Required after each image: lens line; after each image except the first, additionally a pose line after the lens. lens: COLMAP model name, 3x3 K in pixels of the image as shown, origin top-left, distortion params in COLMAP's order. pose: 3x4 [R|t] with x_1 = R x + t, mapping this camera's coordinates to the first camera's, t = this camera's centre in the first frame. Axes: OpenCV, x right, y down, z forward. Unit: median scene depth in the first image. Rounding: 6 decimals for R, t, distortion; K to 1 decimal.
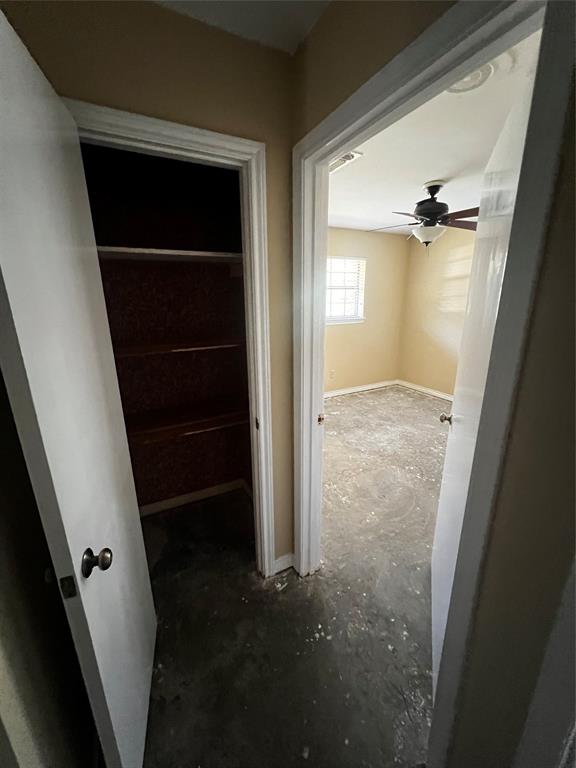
lens RADIAL K [[305.7, 0, 288.1], [0, 305.7, 382.5], [0, 0, 1]] dist [-0.007087, 0.001059]
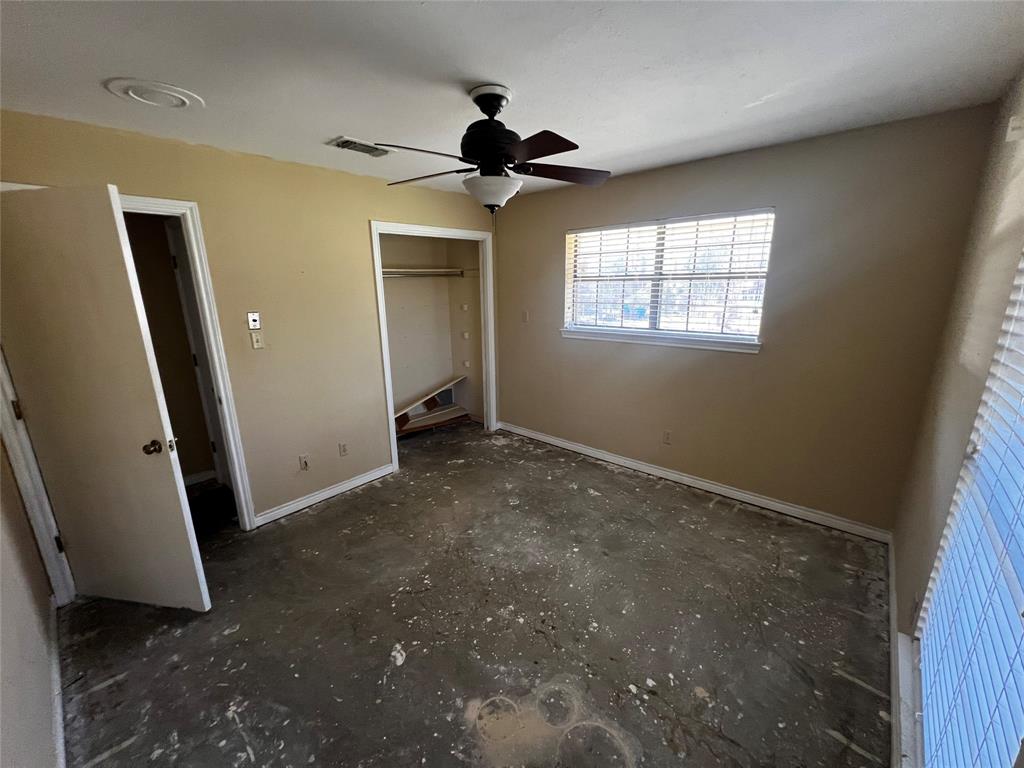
lens RADIAL K [[408.7, 0, 512.5], [0, 408.7, 383.8], [0, 0, 1]] dist [-0.007344, 0.001421]
pose [[0.361798, 0.224750, -0.904759, 0.814067], [-0.242166, 0.959847, 0.141596, -0.184857], [0.900254, 0.167872, 0.401697, 0.557304]]
